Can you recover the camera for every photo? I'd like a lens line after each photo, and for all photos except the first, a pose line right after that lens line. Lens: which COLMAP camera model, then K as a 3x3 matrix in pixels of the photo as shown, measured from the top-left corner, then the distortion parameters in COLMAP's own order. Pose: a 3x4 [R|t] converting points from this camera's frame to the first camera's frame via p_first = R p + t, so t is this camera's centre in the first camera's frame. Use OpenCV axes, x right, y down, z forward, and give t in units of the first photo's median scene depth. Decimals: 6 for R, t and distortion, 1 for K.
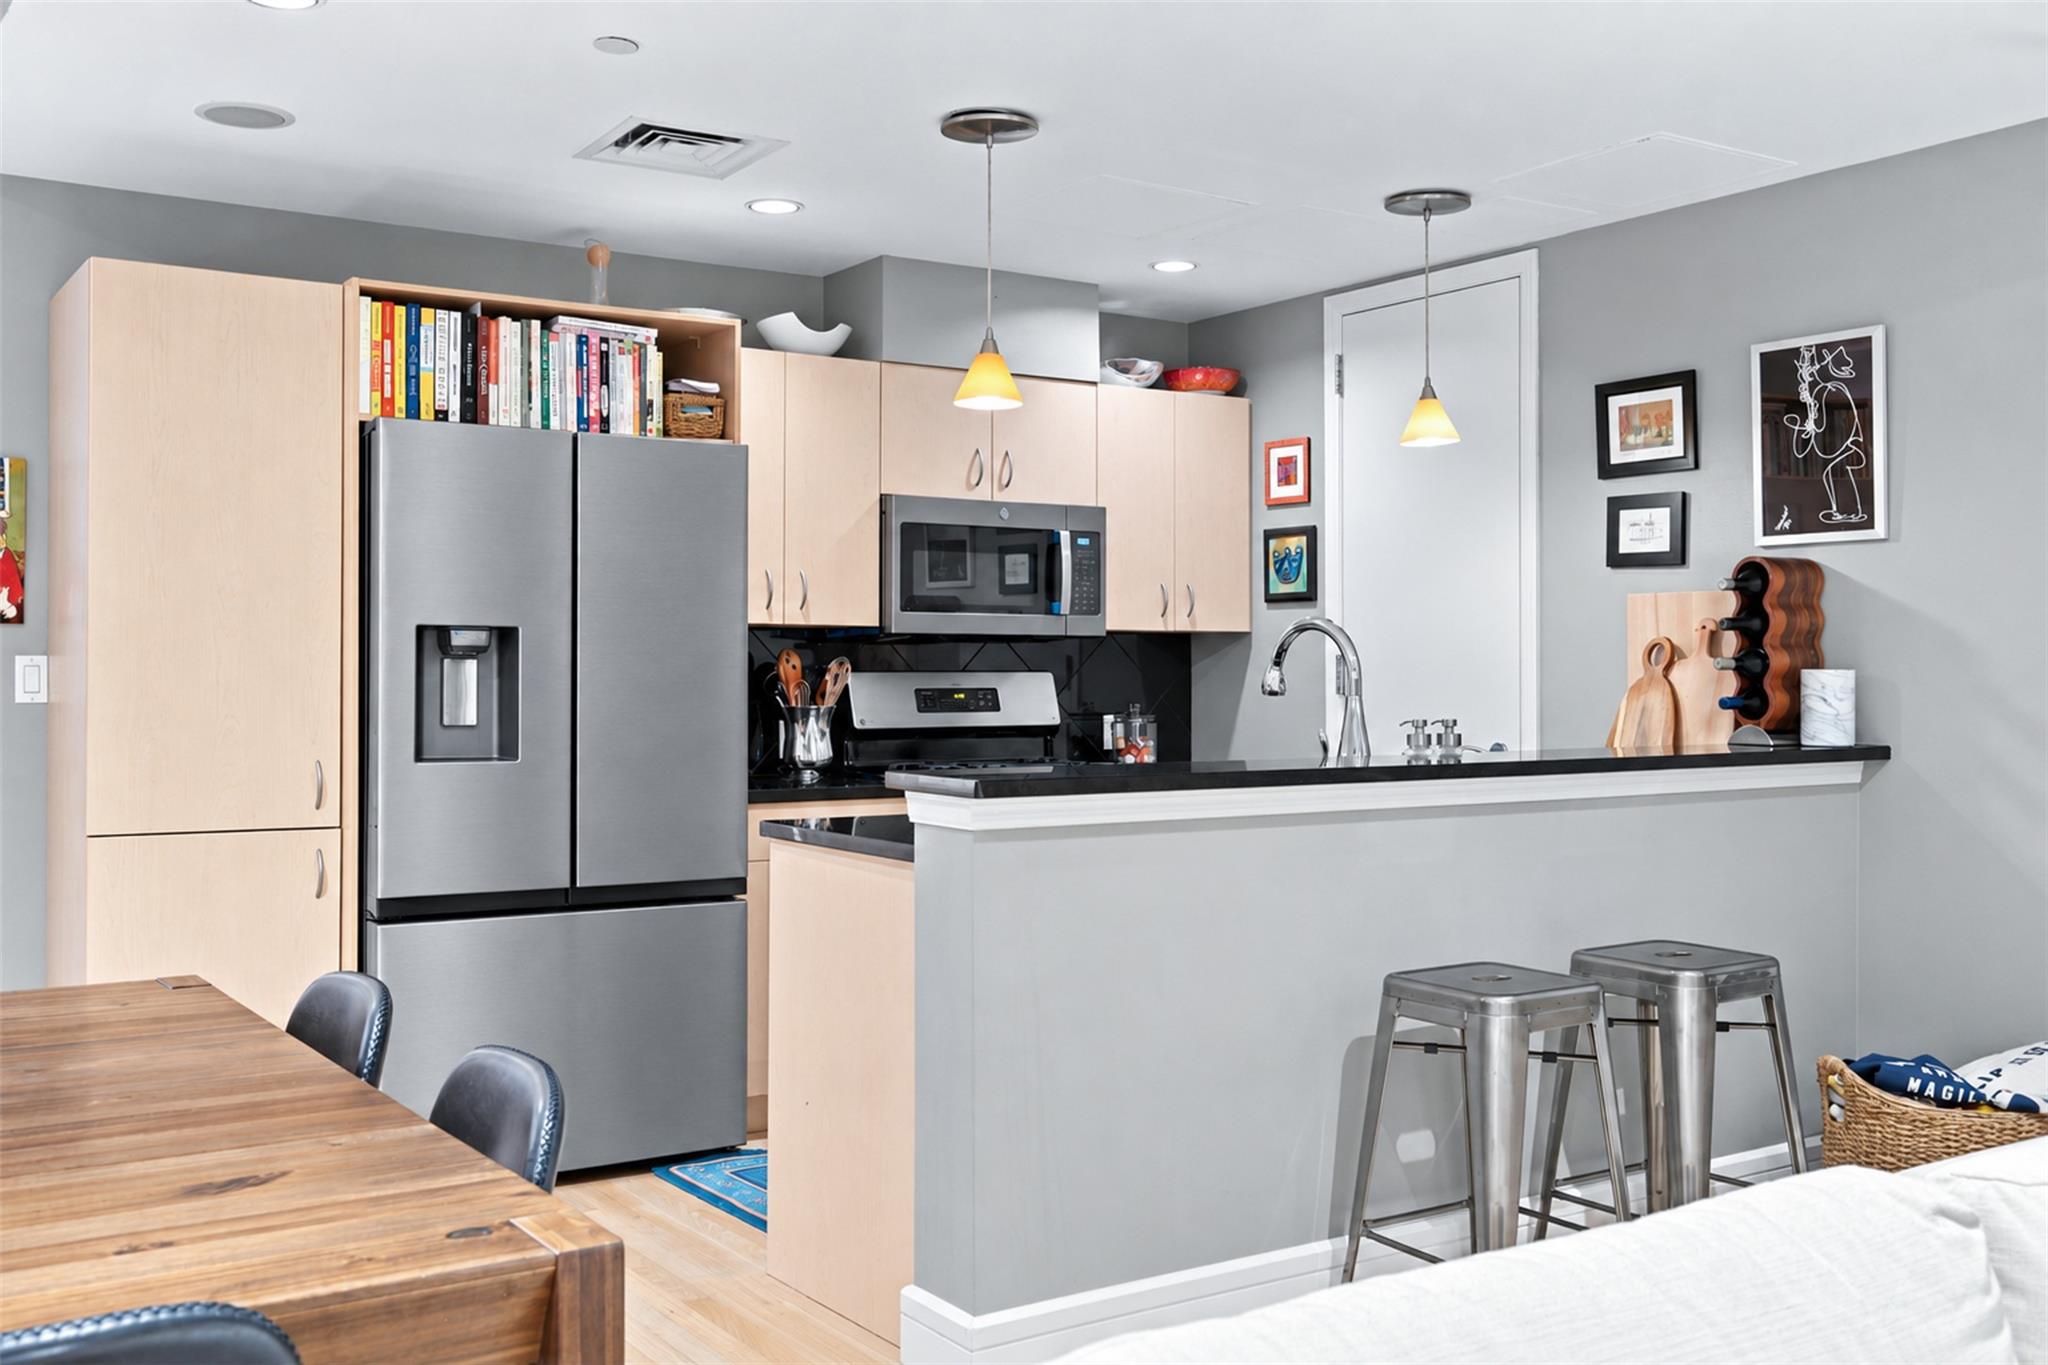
lens RADIAL K [[1953.7, 0, 999.9], [0, 1953.7, 675.5], [0, 0, 1]] dist [0.004745, 0.007036]
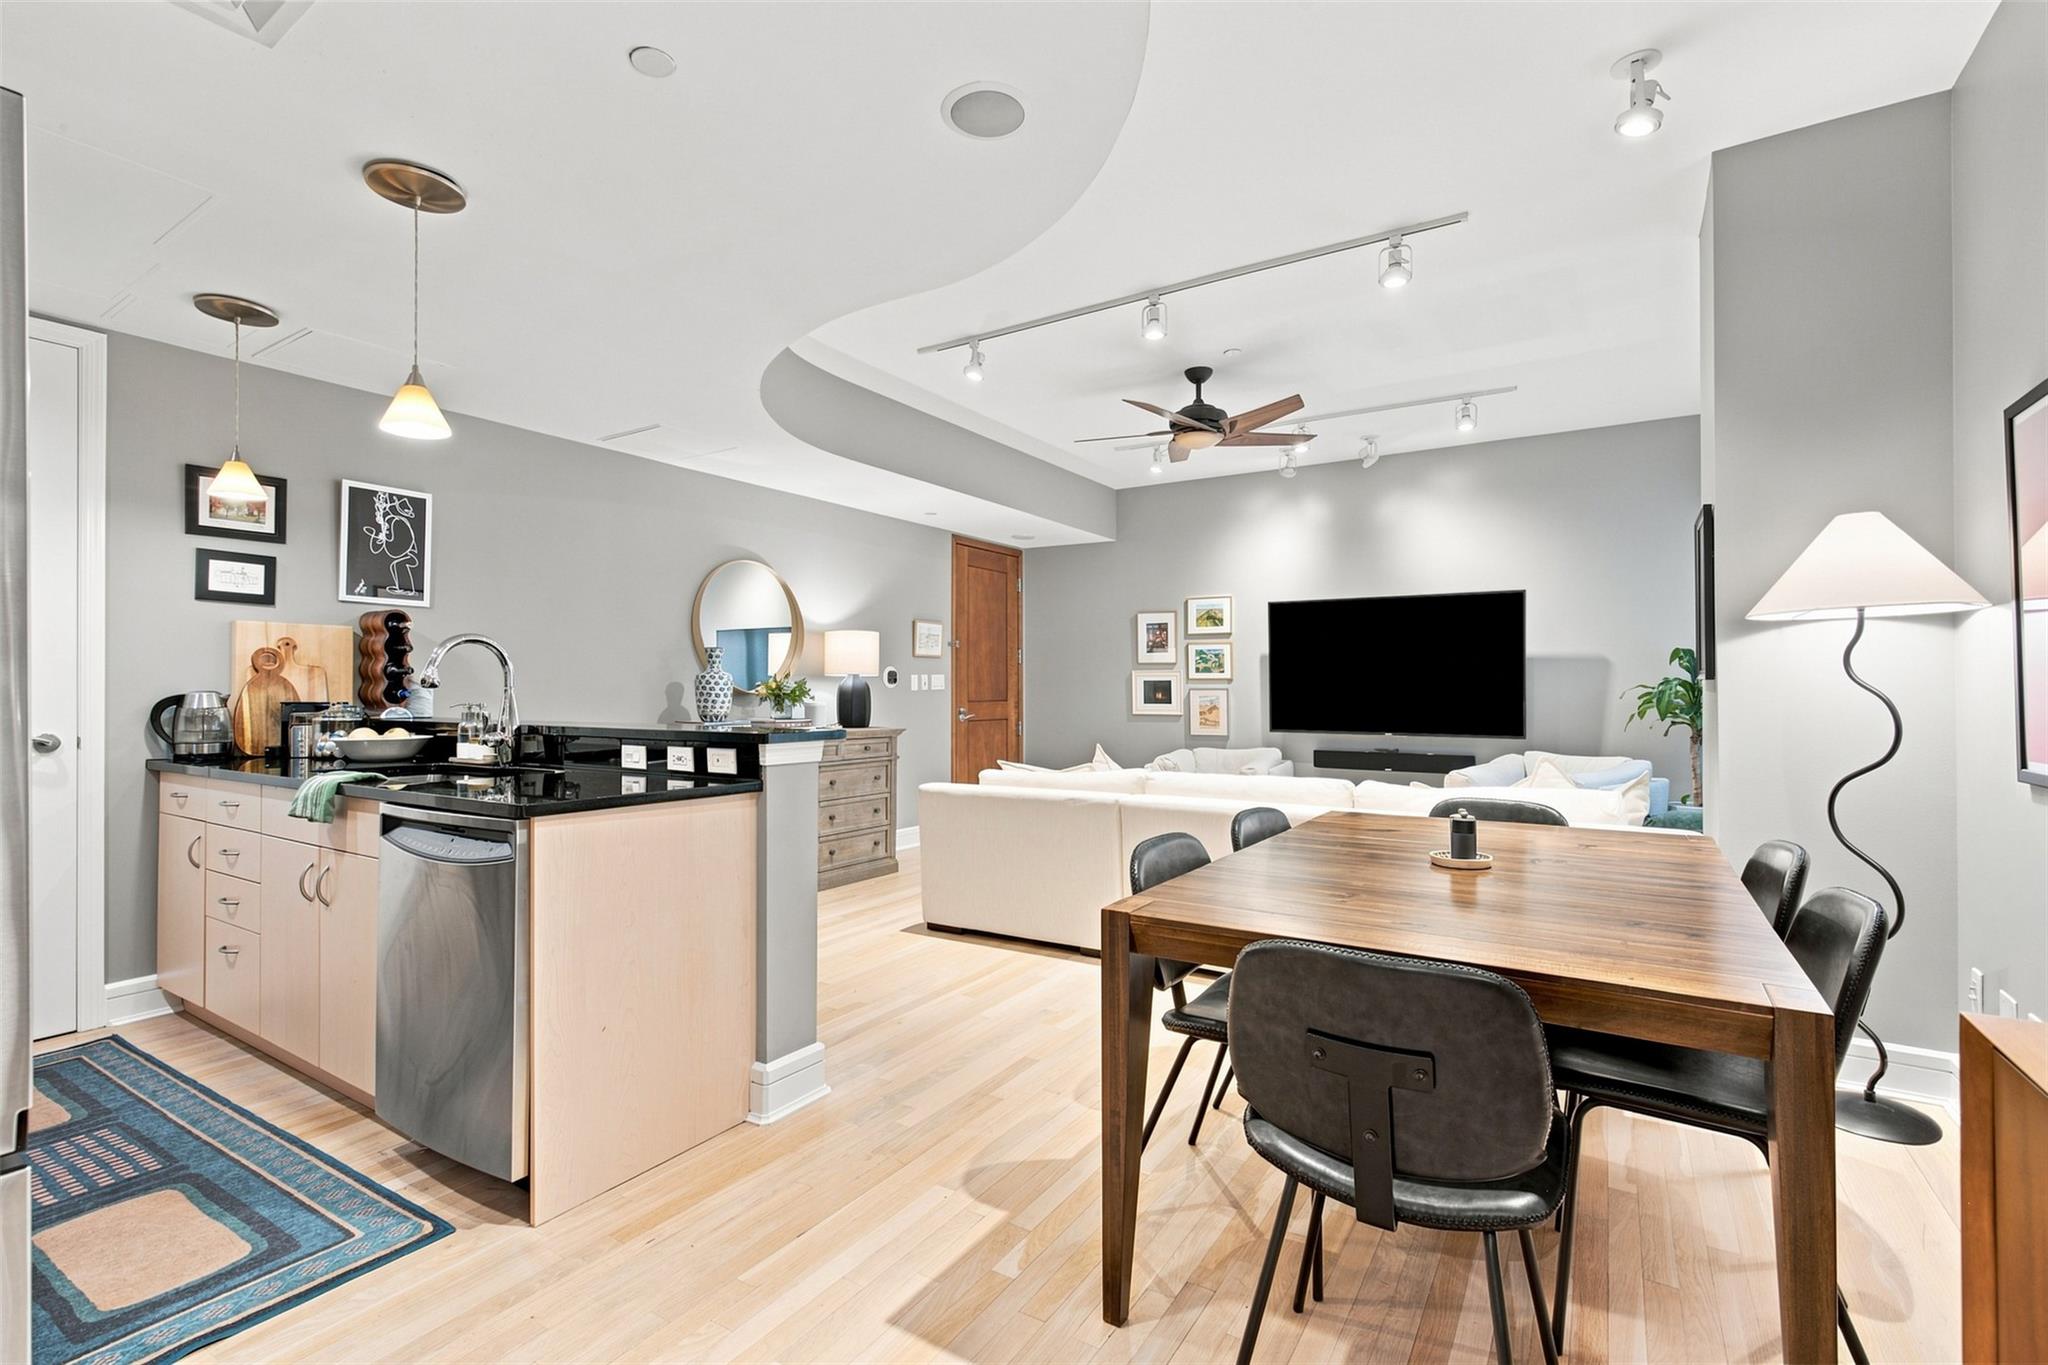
lens RADIAL K [[923.5, 0, 1019.3], [0, 923.5, 685.2], [0, 0, 1]] dist [-0.000917, -0.000051]
pose [[-0.405489, 0.005245, 0.914085, -0.545600], [0.002874, 0.999986, -0.004463, 0.010857], [-0.914095, 0.000817, -0.405498, 0.766005]]
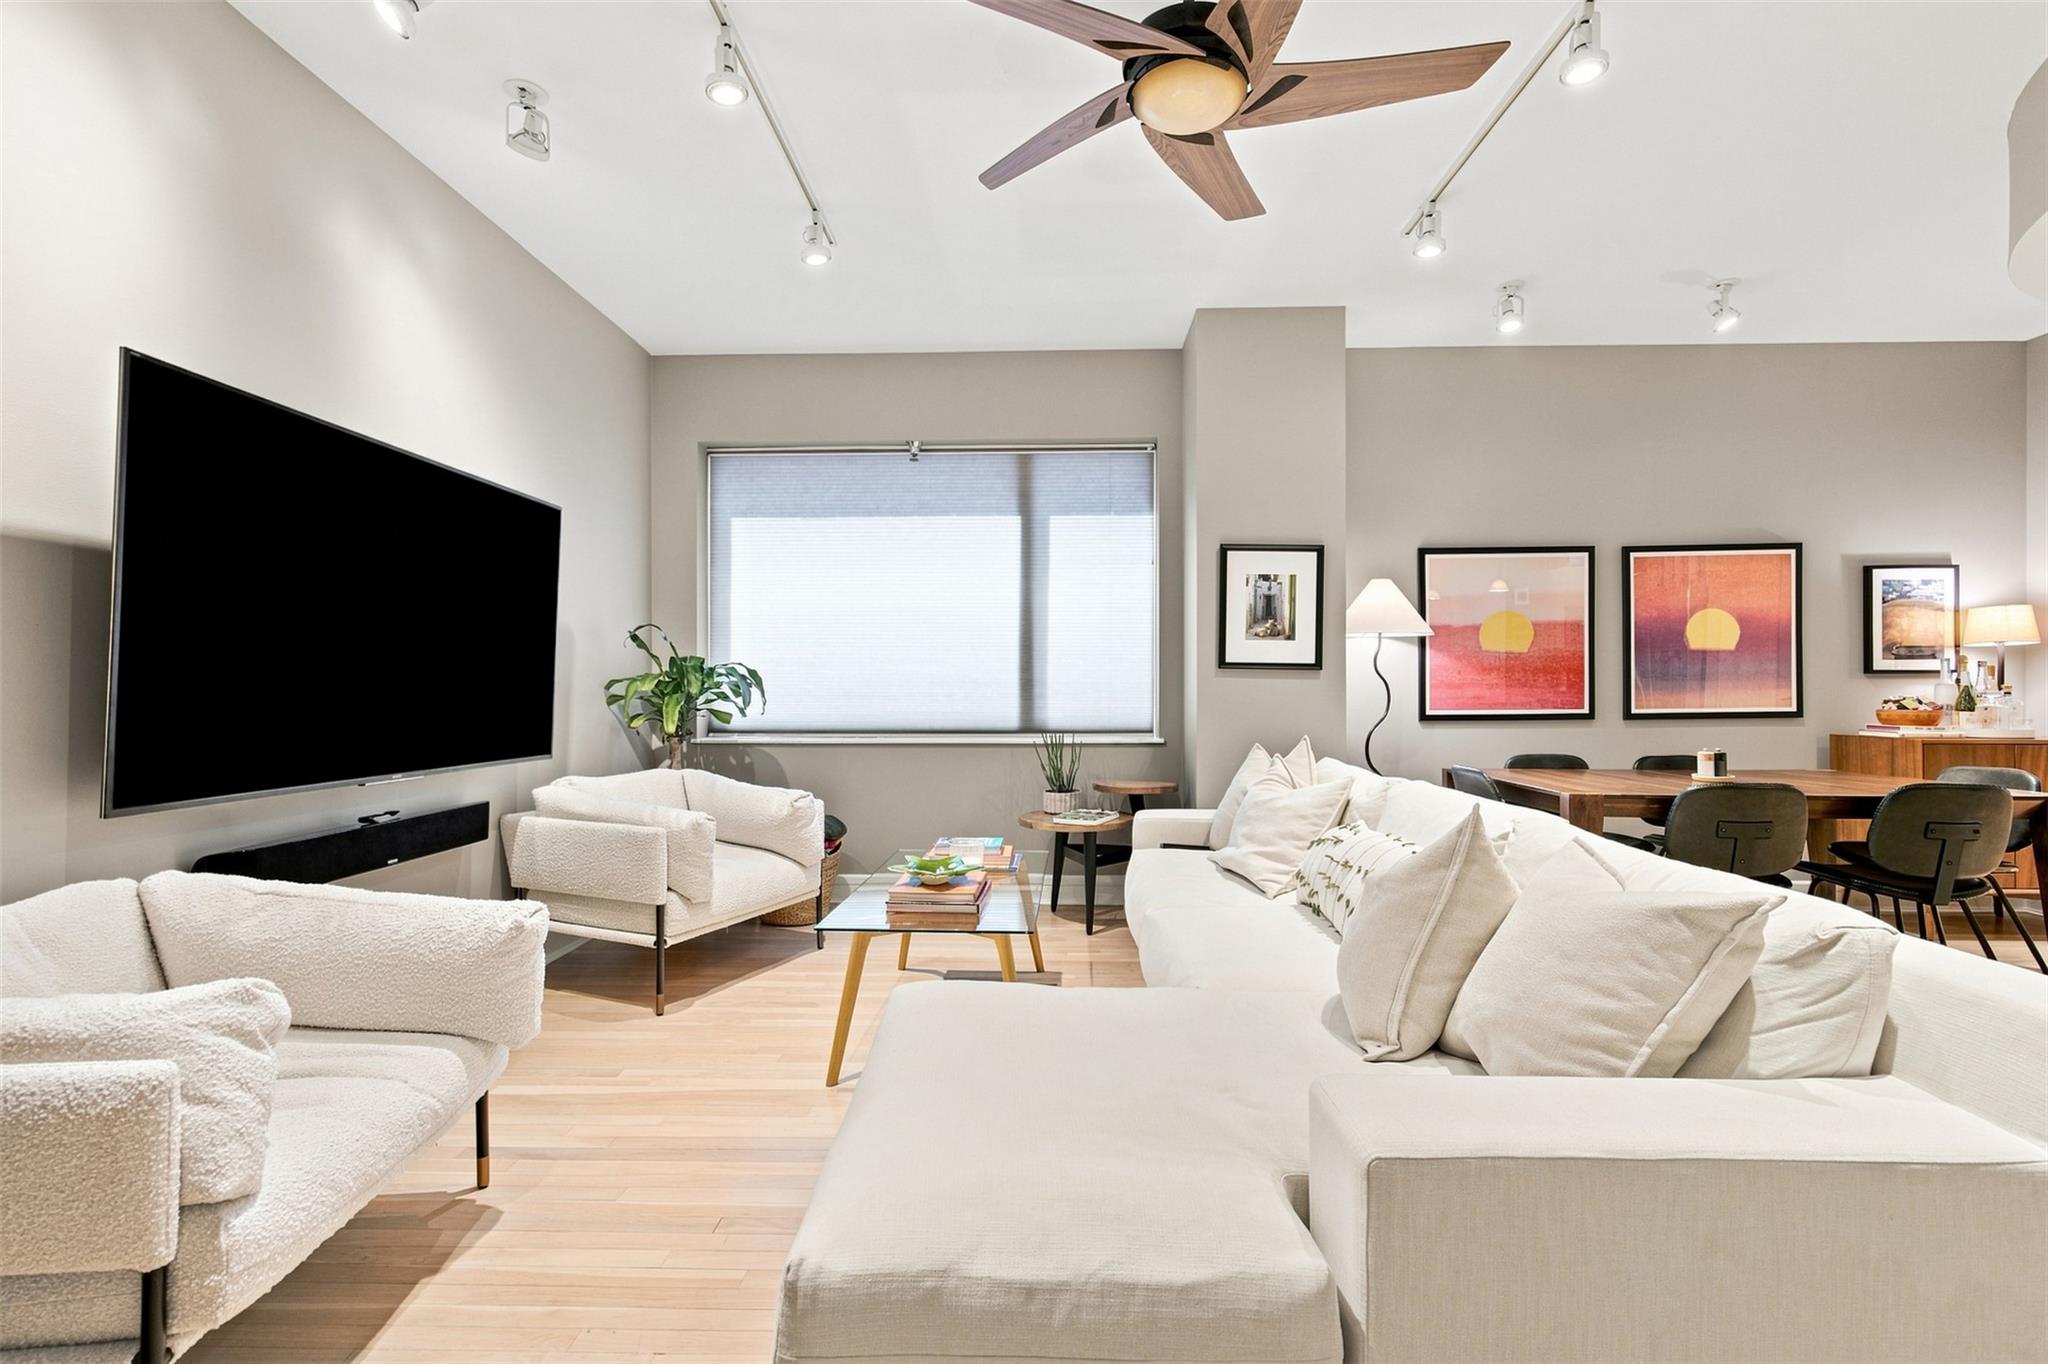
lens RADIAL K [[936.3, 0, 1021.1], [0, 936.3, 684.2], [0, 0, 1]] dist [0.002020, -0.000434]
pose [[-0.578475, -0.001483, -0.815699, 0.669430], [-0.002542, 0.999997, -0.000015, 0.020028], [0.815696, 0.002065, -0.578477, 0.386513]]
